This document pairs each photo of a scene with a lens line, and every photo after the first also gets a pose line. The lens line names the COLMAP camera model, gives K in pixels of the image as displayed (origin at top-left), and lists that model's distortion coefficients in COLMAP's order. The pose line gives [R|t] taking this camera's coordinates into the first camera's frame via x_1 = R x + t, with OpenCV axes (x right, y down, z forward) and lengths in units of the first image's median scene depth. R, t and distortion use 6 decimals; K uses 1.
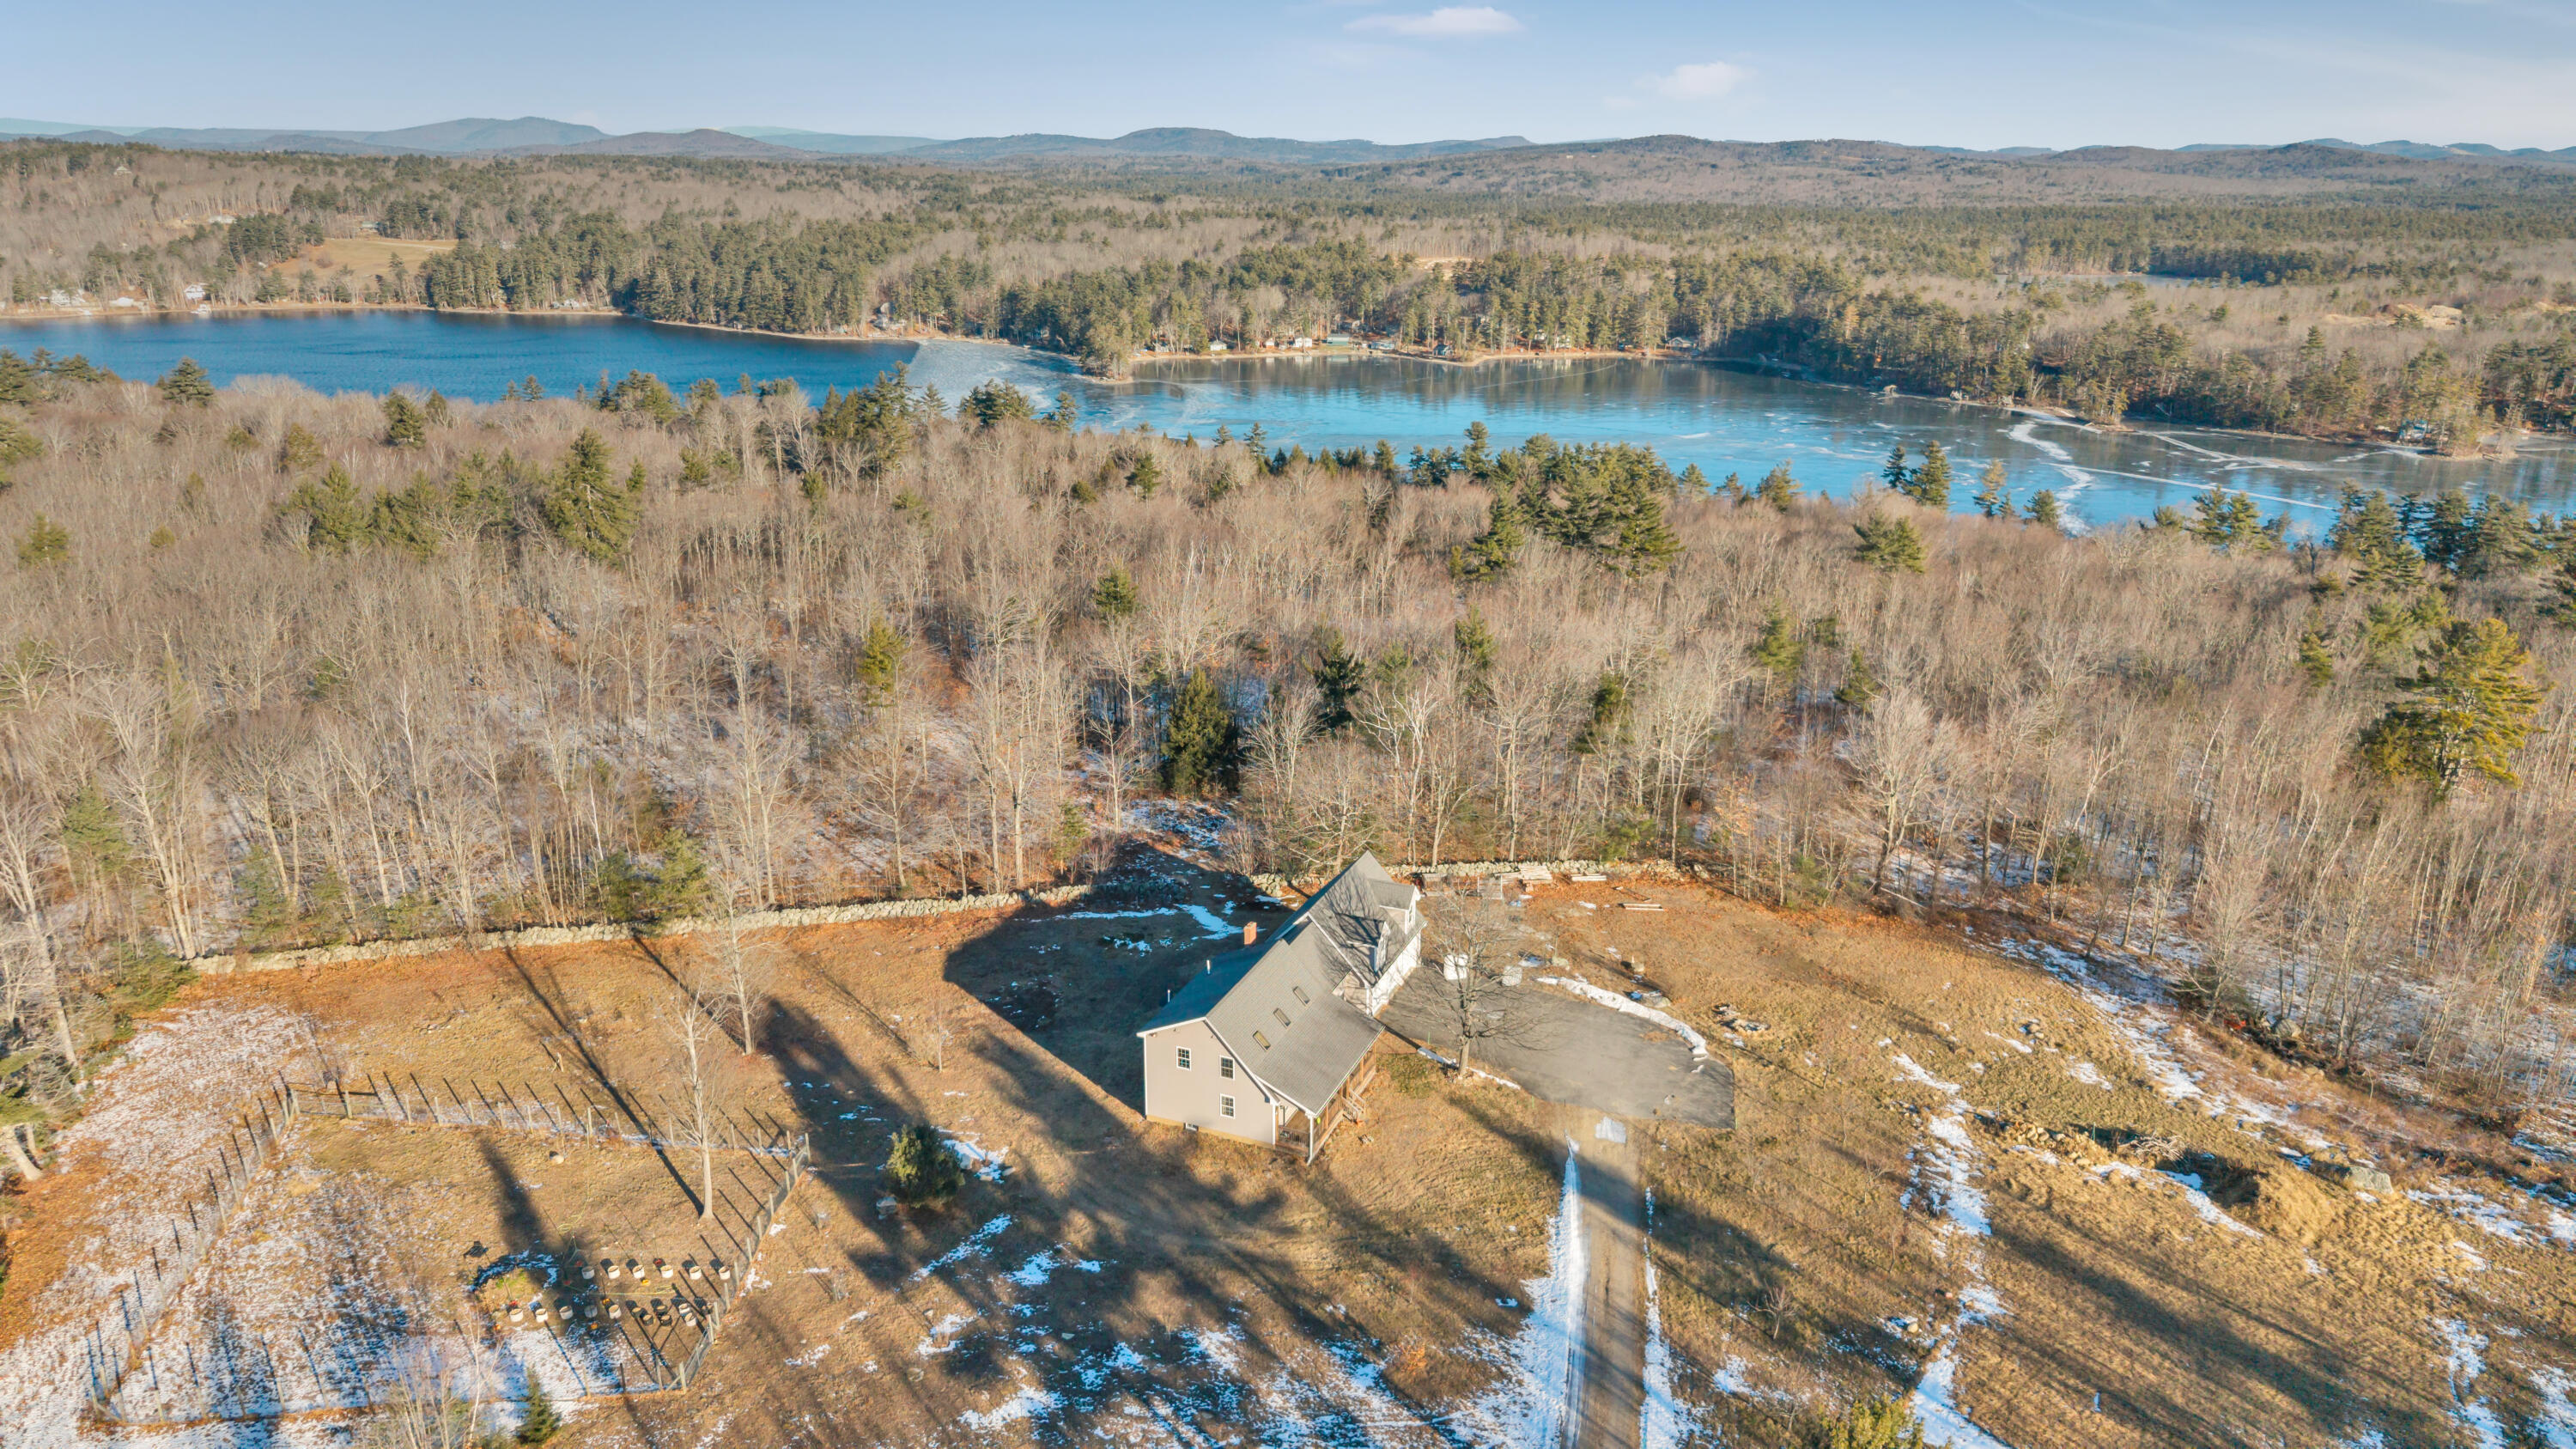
lens RADIAL K [[1721.1, 0, 1286.9], [0, 1721.1, 734.7], [0, 0, 1]] dist [0.012476, -0.018846]
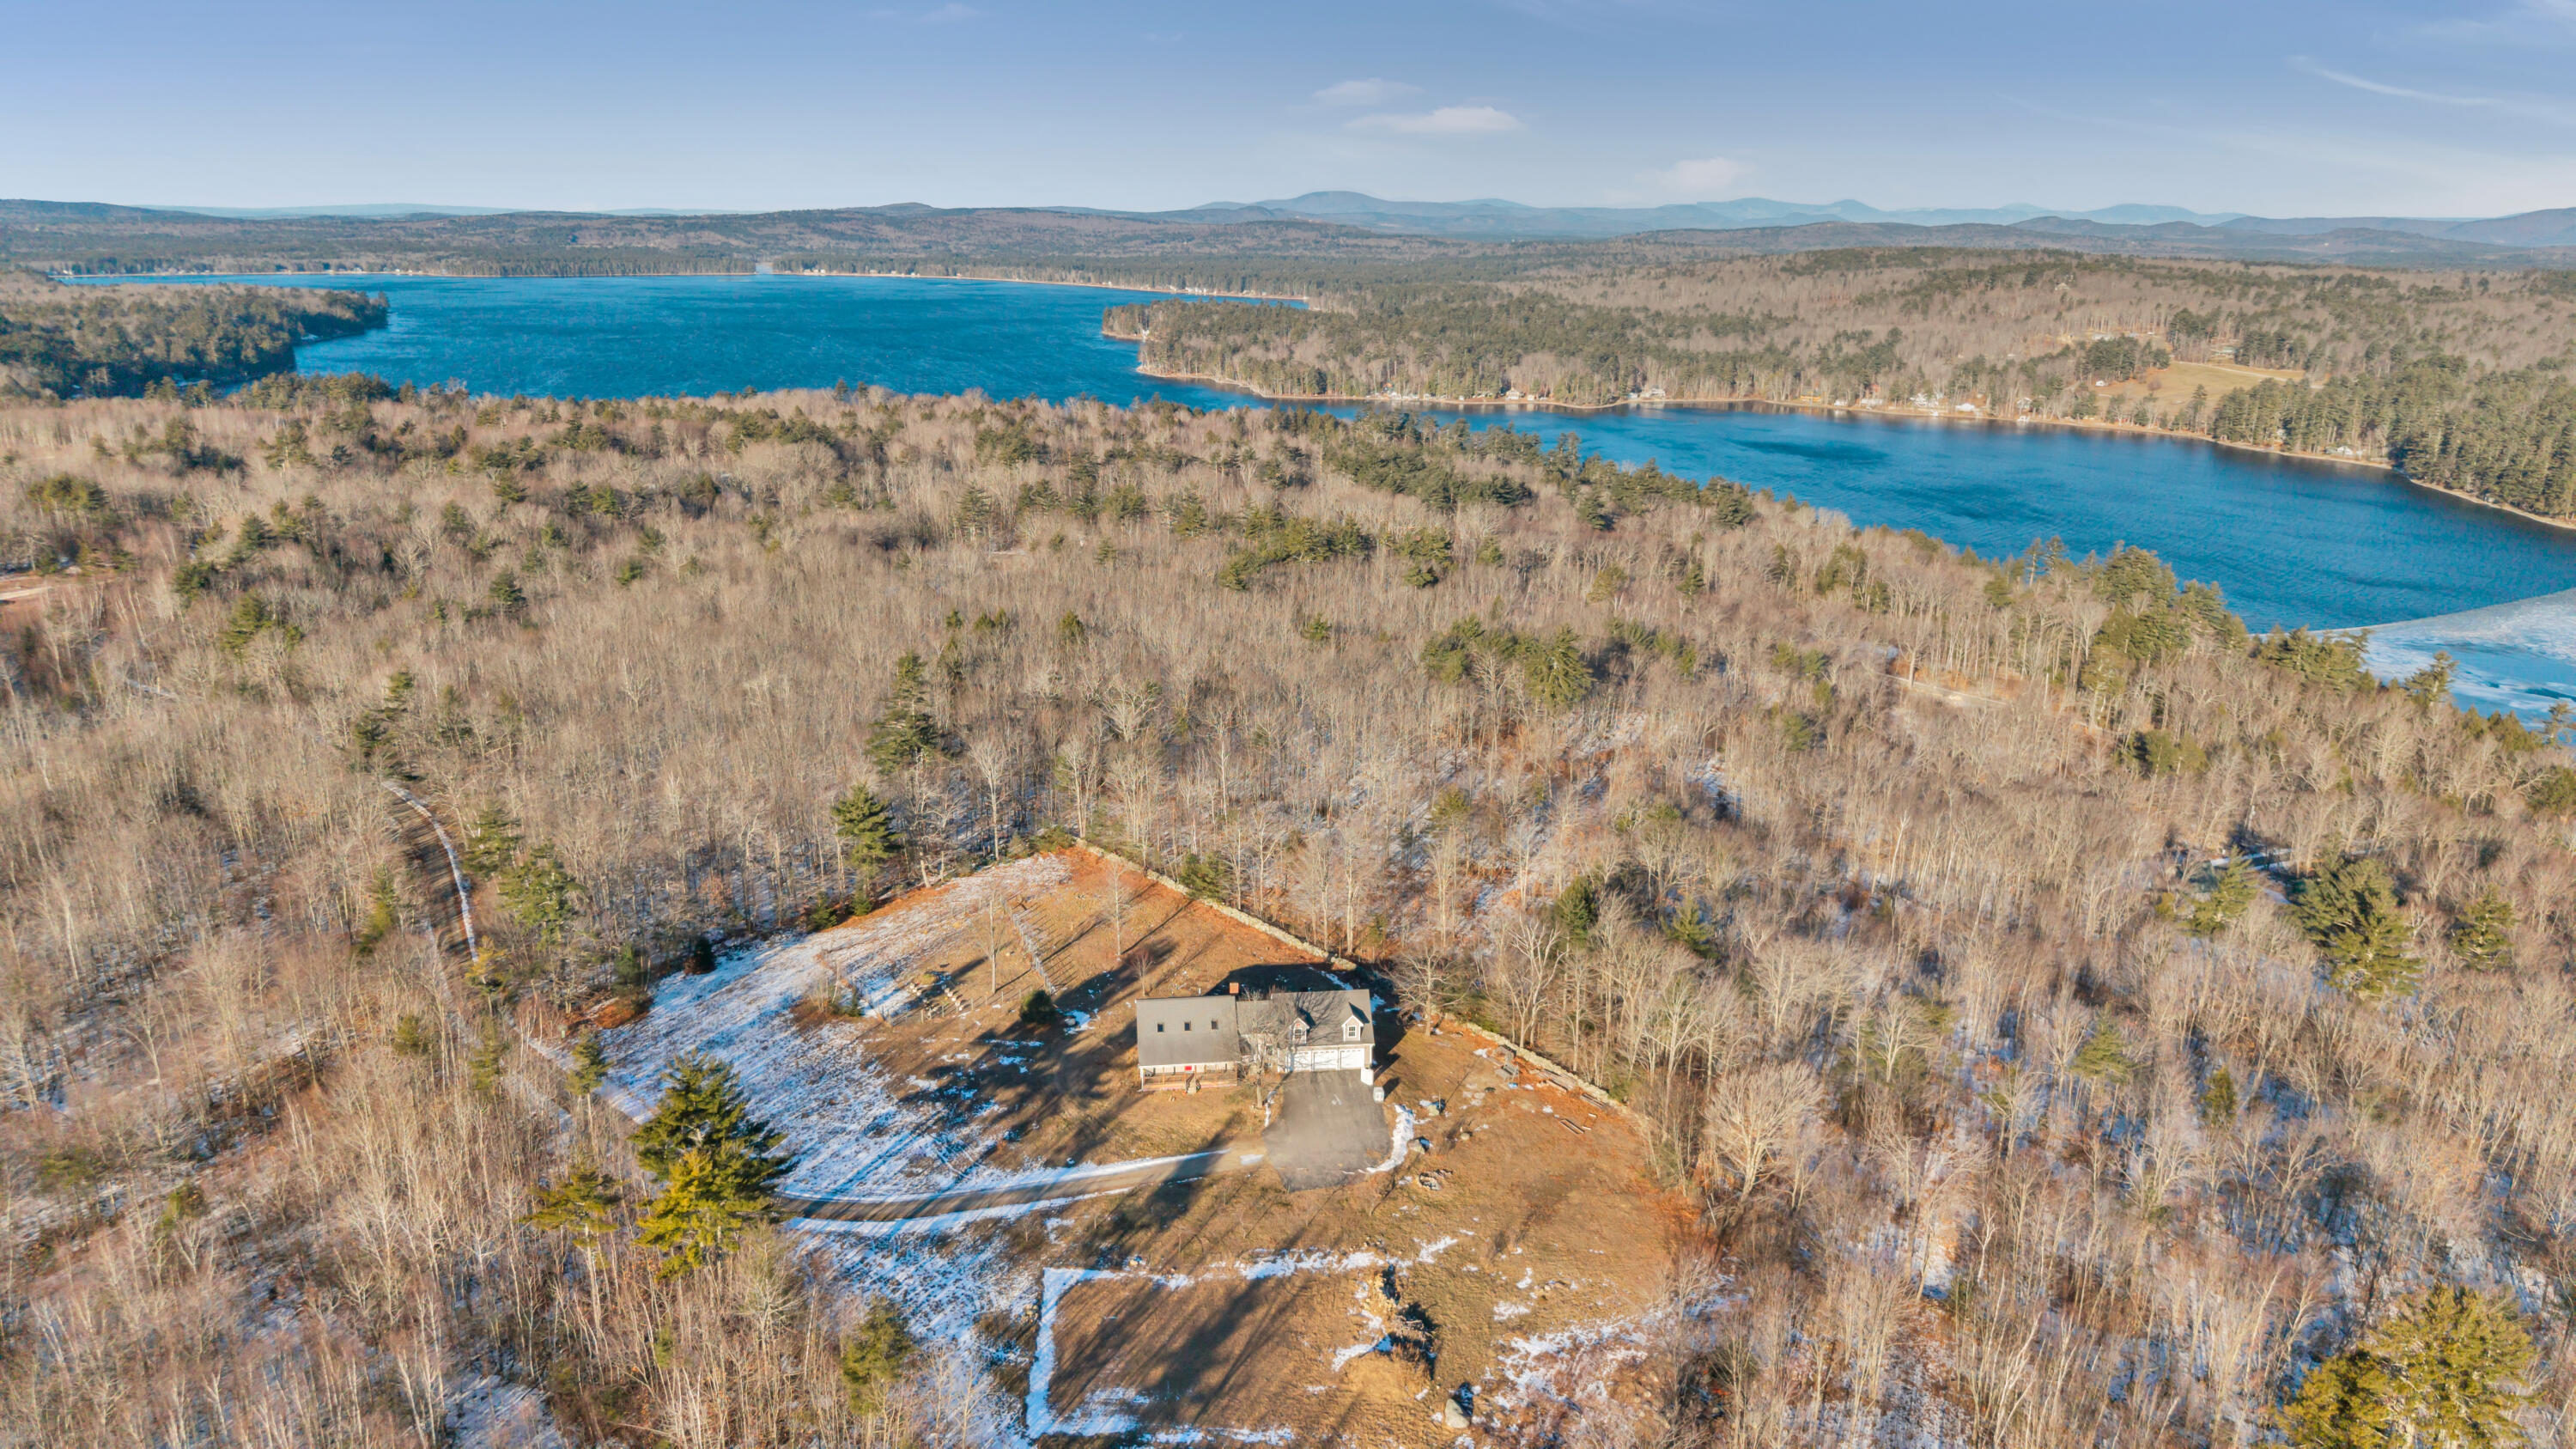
lens RADIAL K [[1721.1, 0, 1282.1], [0, 1721.1, 702.6], [0, 0, 1]] dist [0.012476, -0.018846]
pose [[0.503812, 0.233501, -0.831656, 0.149504], [-0.287558, 0.953196, 0.093425, -0.036826], [0.814545, 0.192081, 0.547376, -0.001017]]
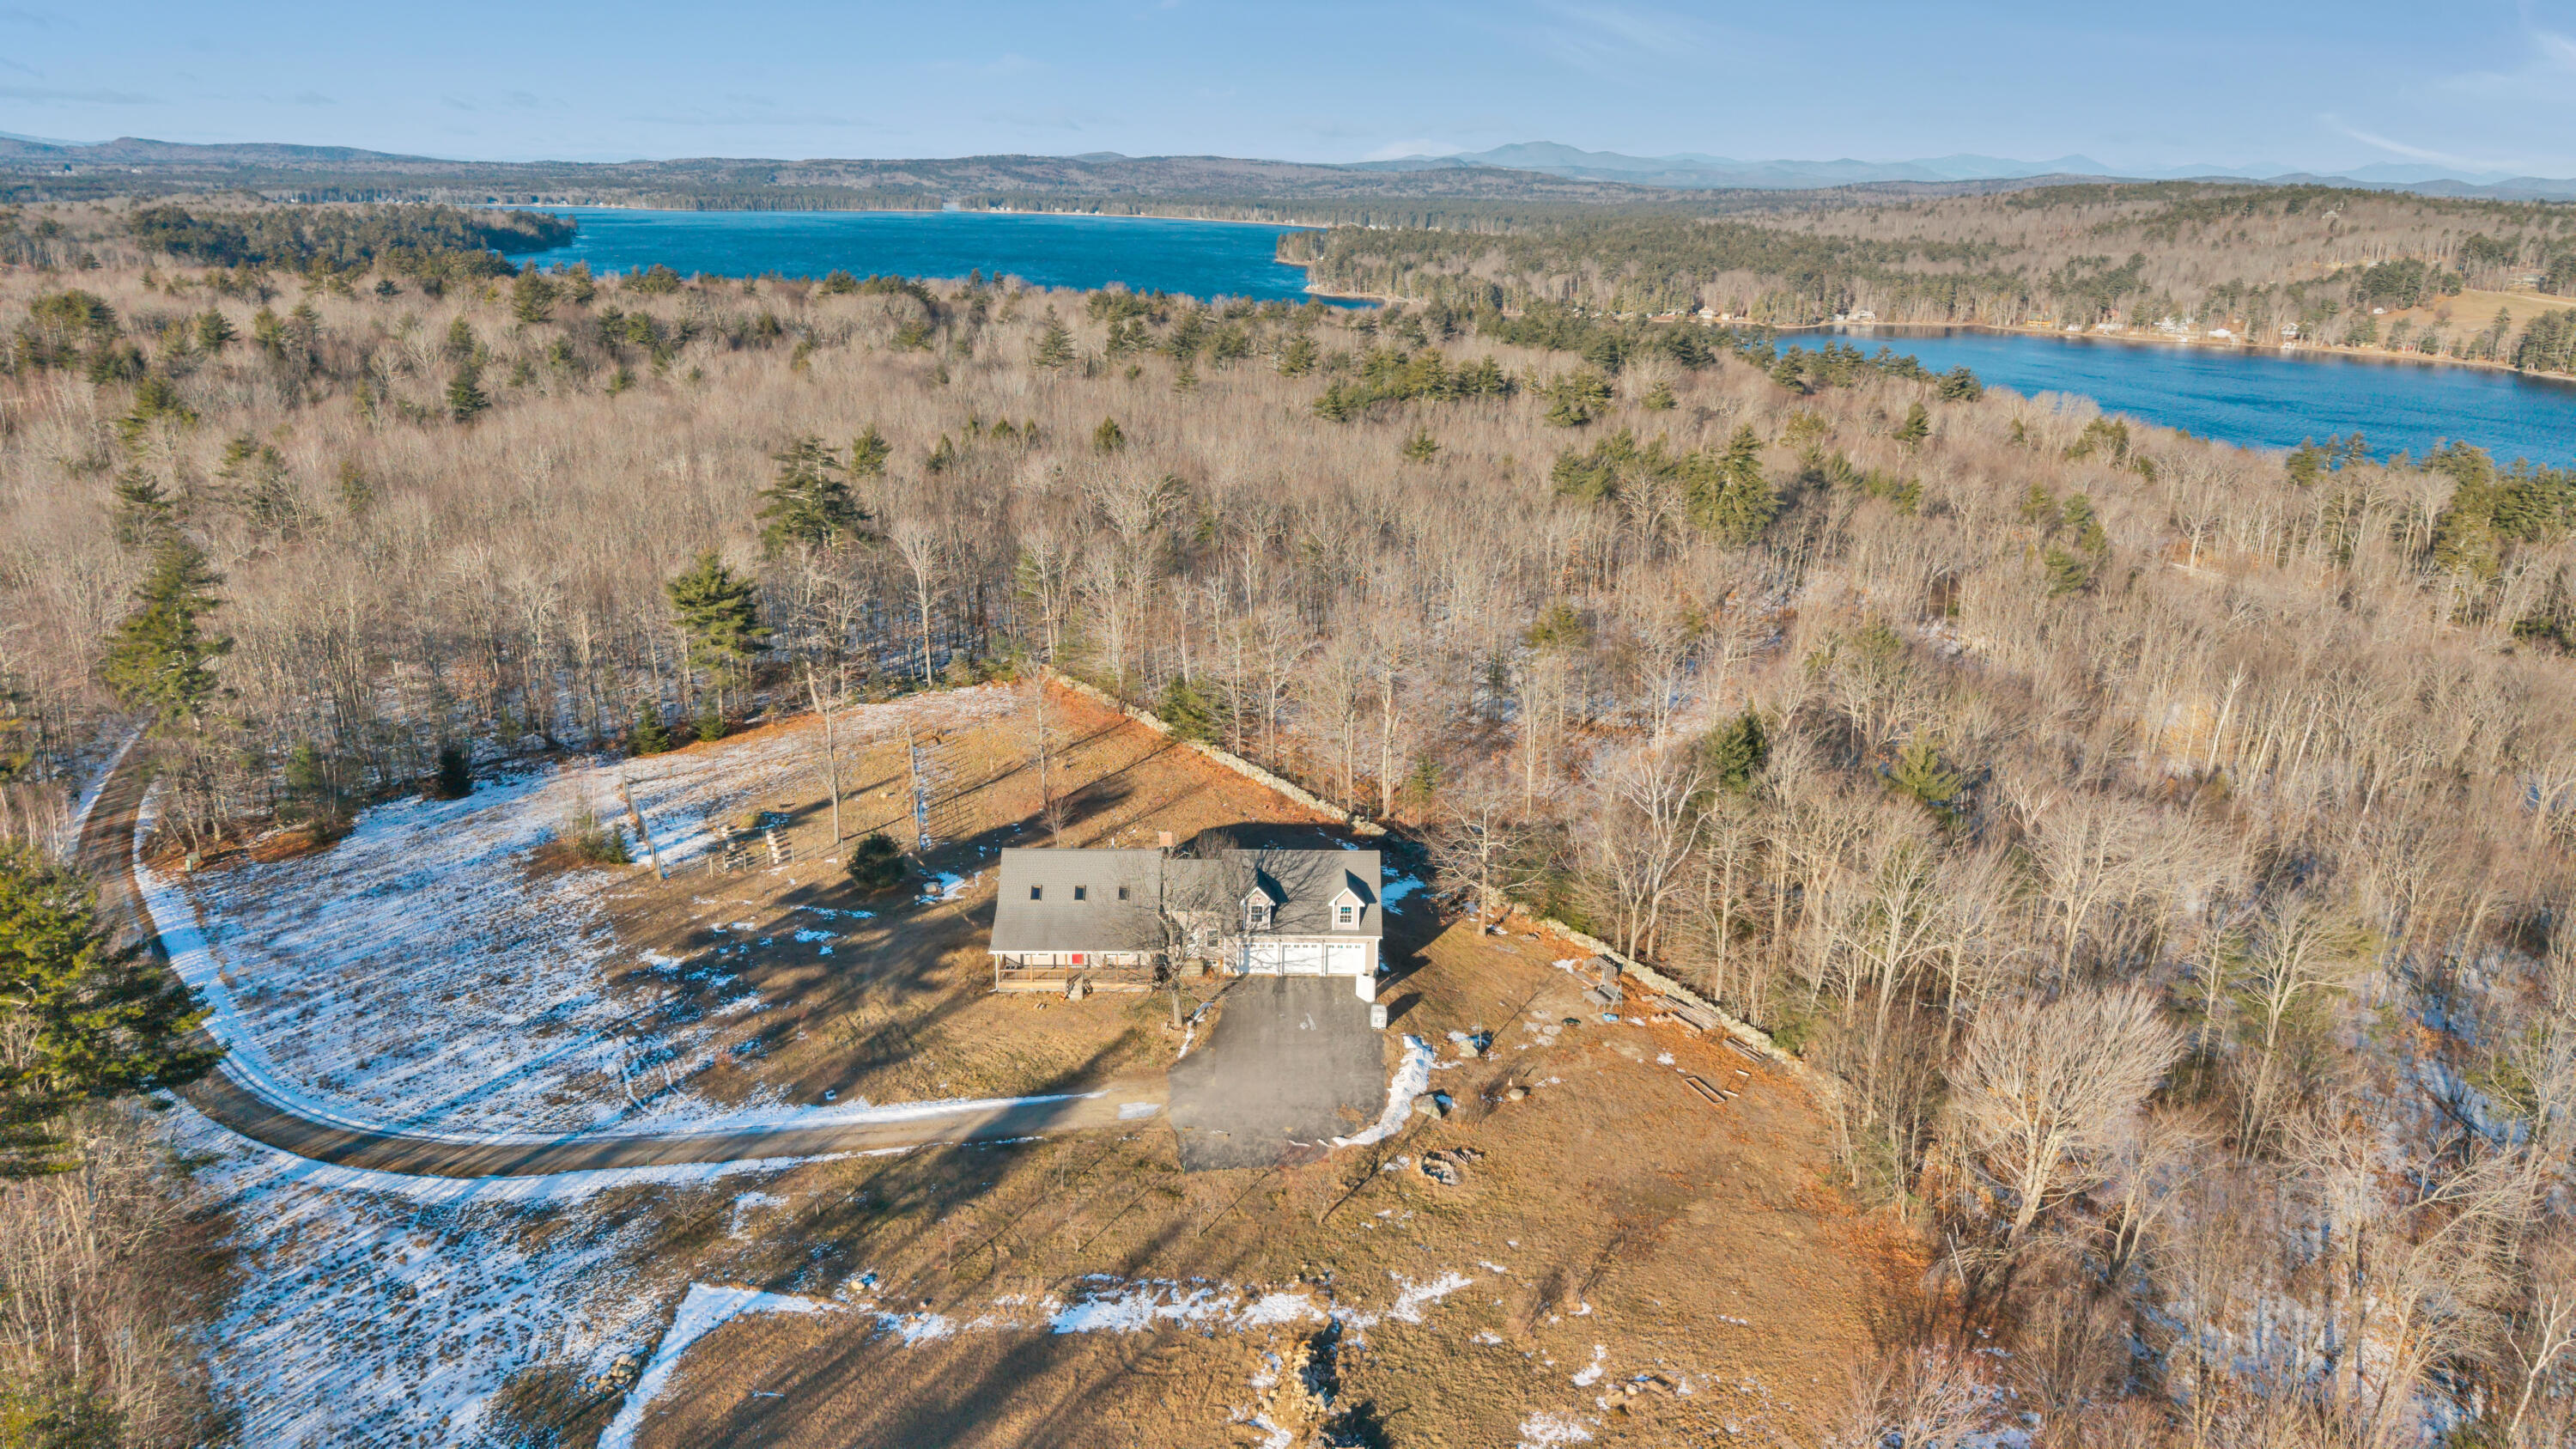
lens RADIAL K [[1721.1, 0, 1277.7], [0, 1721.1, 732.2], [0, 0, 1]] dist [0.012476, -0.018846]
pose [[0.406462, 0.285921, -0.867777, 0.100423], [-0.309104, 0.936802, 0.163881, -0.016318], [0.859793, 0.201622, 0.469154, 0.053942]]
